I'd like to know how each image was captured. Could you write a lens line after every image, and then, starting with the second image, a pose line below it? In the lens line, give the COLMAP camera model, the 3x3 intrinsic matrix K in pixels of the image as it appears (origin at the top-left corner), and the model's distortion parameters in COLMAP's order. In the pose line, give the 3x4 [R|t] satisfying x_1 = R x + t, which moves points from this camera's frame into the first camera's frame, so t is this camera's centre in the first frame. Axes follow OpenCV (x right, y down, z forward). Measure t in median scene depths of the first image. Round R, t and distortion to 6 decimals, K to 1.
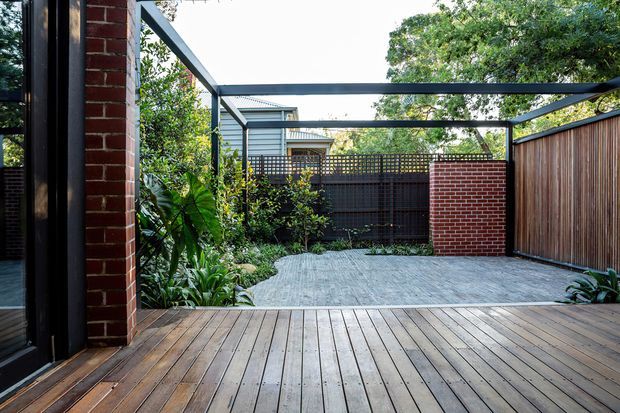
lens RADIAL K [[436.9, 0, 307.4], [0, 436.9, 205.8], [0, 0, 1]] dist [-0.076110, 0.032472]
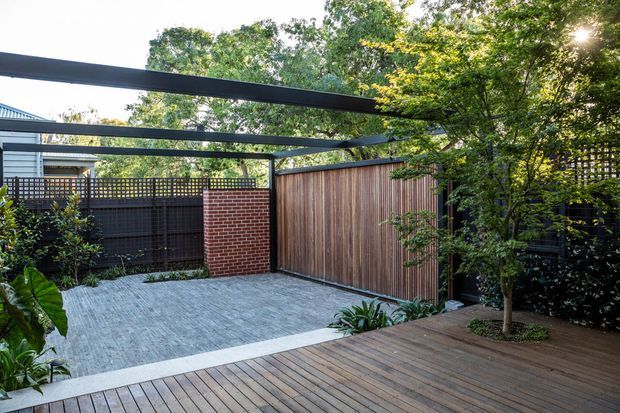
lens RADIAL K [[436.9, 0, 311.2], [0, 436.9, 204.7], [0, 0, 1]] dist [-0.076110, 0.032472]
pose [[0.841763, -0.009401, 0.539766, -0.075986], [0.010352, 0.999946, 0.001273, -0.063679], [-0.539749, 0.004516, 0.841814, -0.045413]]
